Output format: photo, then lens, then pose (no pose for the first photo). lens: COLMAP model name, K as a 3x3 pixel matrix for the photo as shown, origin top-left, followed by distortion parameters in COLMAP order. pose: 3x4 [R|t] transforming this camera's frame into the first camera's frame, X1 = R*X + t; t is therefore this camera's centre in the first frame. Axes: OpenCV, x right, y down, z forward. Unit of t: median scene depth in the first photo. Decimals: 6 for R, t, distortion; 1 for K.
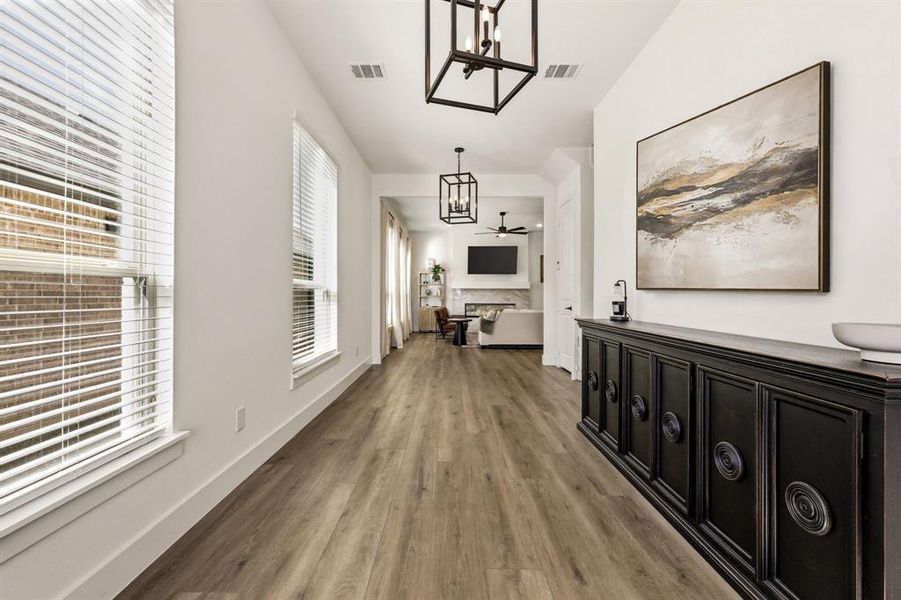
lens RADIAL K [[393.1, 0, 447.3], [0, 393.1, 293.2], [0, 0, 1]] dist [-0.000083, 0.000068]
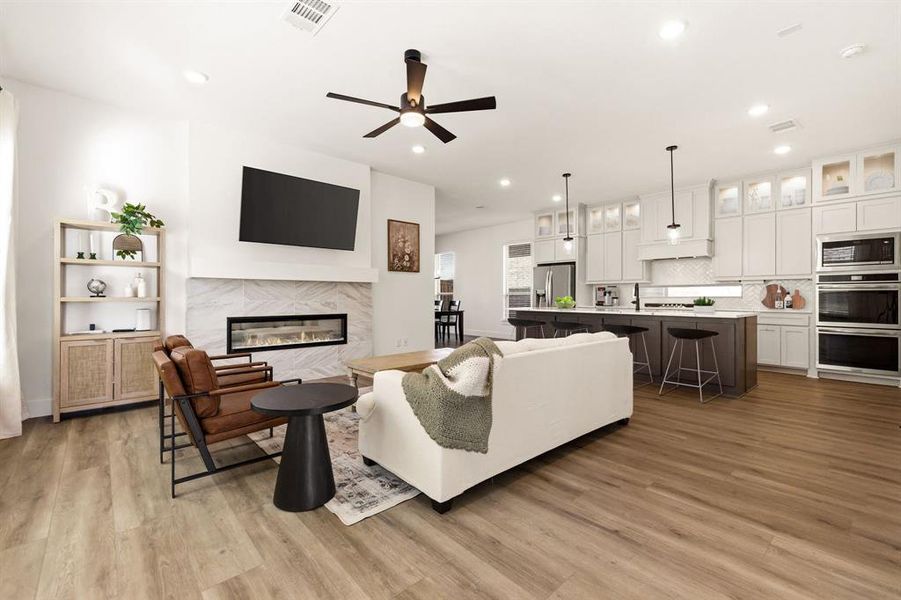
lens RADIAL K [[386.2, 0, 450.5], [0, 386.2, 300.0], [0, 0, 1]] dist [0.000738, 0.000176]
pose [[0.737566, -0.006111, 0.675247, -0.049368], [-0.005117, 0.999880, 0.014638, 0.002236], [-0.675255, -0.014252, 0.737446, 0.574863]]
